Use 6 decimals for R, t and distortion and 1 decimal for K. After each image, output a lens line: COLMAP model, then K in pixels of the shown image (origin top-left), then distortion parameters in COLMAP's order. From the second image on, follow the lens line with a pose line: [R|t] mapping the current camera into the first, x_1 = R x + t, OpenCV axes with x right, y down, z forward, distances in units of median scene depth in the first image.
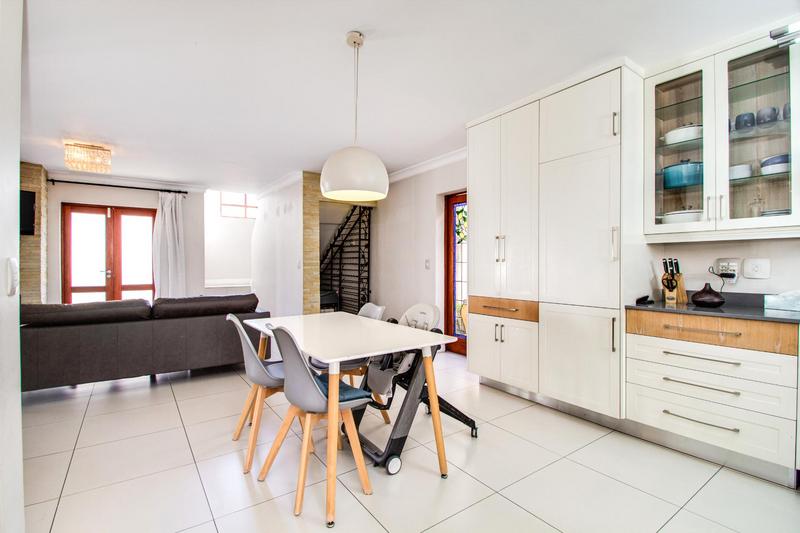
lens RADIAL K [[379.1, 0, 395.8], [0, 379.1, 266.2], [0, 0, 1]] dist [-0.009457, -0.003906]
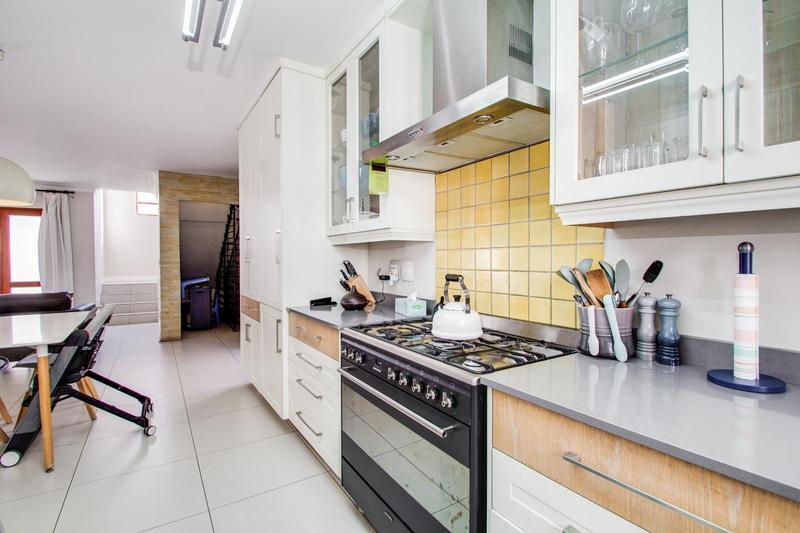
lens RADIAL K [[379.1, 0, 399.7], [0, 379.1, 263.5], [0, 0, 1]] dist [-0.009457, -0.003906]
pose [[0.999461, 0.000872, -0.032807, 0.431321], [-0.000722, 0.999989, 0.004565, -0.007476], [0.032811, -0.004539, 0.999451, 0.005764]]
